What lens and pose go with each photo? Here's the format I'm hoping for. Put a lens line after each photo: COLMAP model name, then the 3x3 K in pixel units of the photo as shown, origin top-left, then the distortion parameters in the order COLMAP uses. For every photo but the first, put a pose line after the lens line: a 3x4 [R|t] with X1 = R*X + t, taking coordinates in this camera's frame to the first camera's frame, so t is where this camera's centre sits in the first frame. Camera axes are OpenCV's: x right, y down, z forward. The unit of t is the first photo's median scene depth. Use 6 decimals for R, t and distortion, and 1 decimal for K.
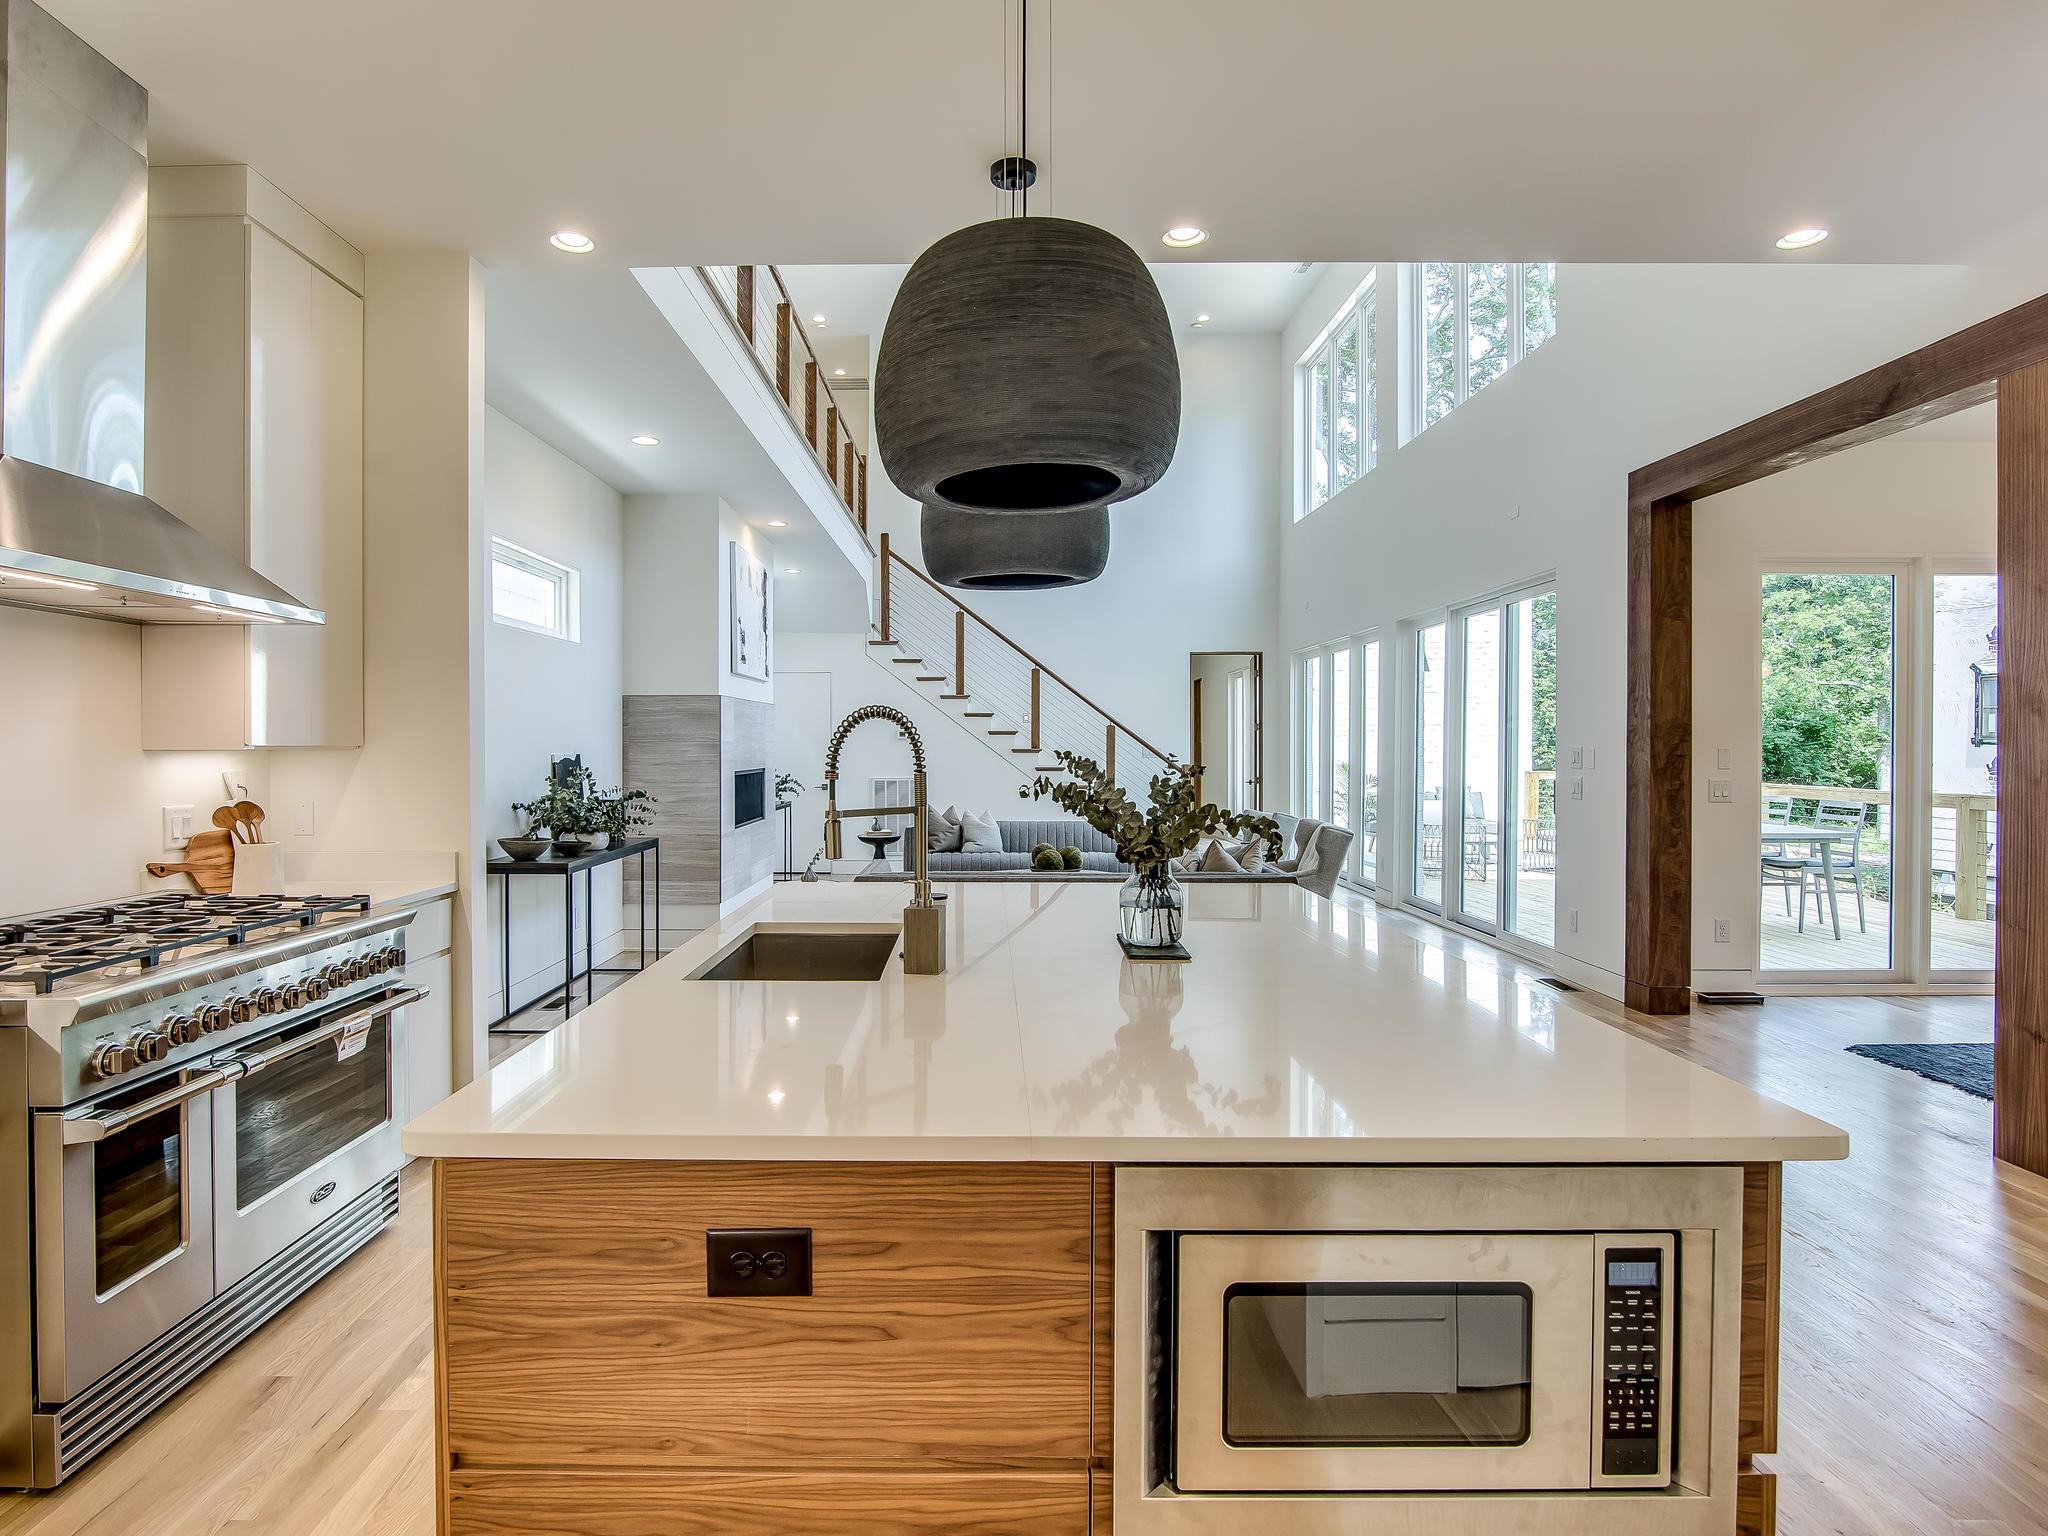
lens RADIAL K [[1221.7, 0, 1084.3], [0, 1221.7, 764.3], [0, 0, 1]] dist [0.001869, 0.001871]
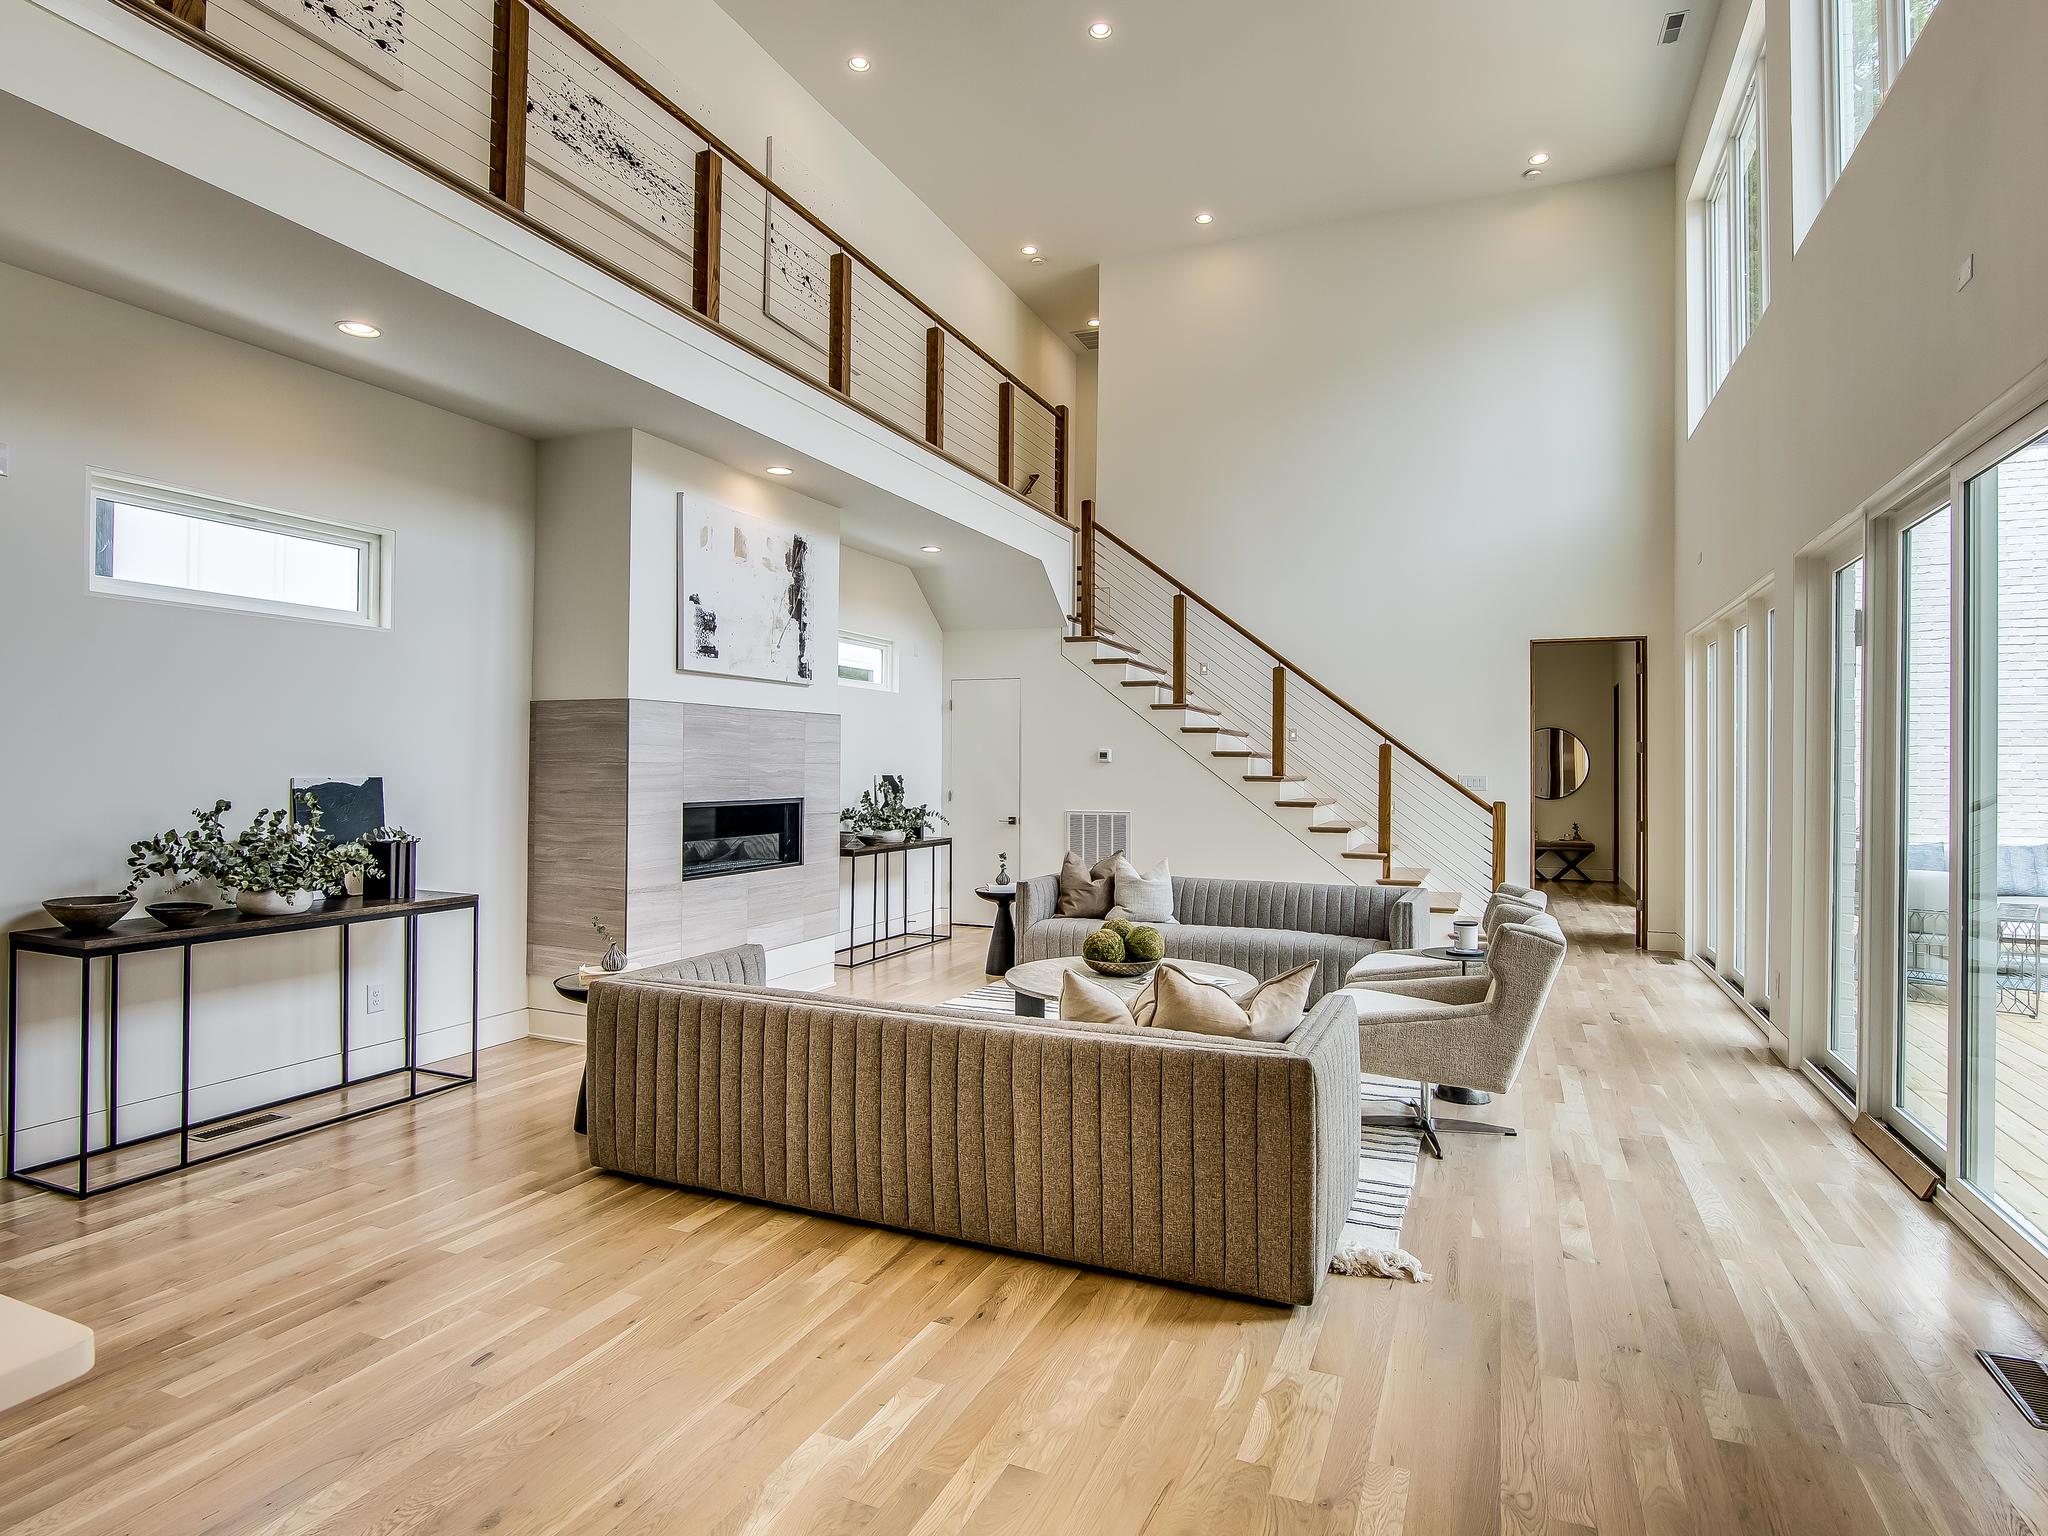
lens RADIAL K [[1221.7, 0, 1084.3], [0, 1221.7, 764.3], [0, 0, 1]] dist [0.001869, 0.001871]
pose [[0.912215, 0.003614, -0.409696, 0.184452], [-0.012384, 0.999747, -0.018753, -0.005260], [0.409525, 0.022180, 0.912029, 0.332212]]
